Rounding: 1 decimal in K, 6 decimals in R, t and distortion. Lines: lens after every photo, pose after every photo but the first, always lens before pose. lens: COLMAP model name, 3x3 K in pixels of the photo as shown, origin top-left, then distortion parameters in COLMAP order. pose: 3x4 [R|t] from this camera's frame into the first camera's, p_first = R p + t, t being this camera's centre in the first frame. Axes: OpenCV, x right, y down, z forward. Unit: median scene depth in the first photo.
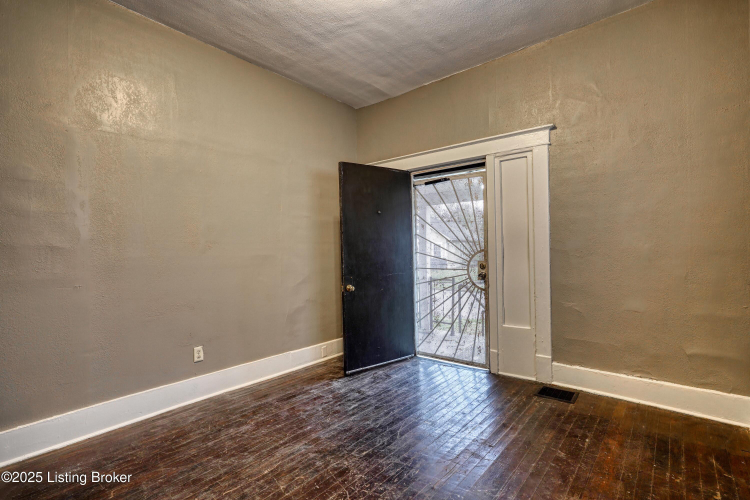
lens RADIAL K [[365.2, 0, 373.8], [0, 365.2, 250.4], [0, 0, 1]] dist [0.003320, 0.000435]
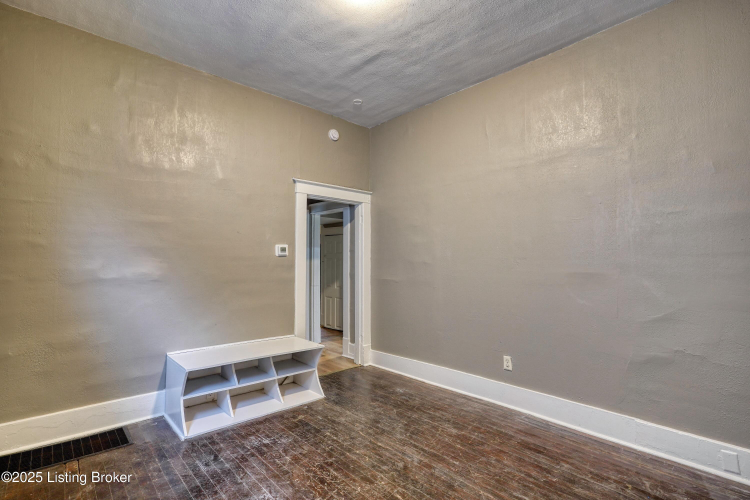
lens RADIAL K [[363.0, 0, 373.9], [0, 363.0, 250.1], [0, 0, 1]] dist [0.004251, 0.000908]
pose [[-0.154658, -0.023622, -0.987686, 0.722097], [0.001169, 0.999709, -0.024093, -0.023708], [0.987967, -0.004881, -0.154586, 0.886260]]
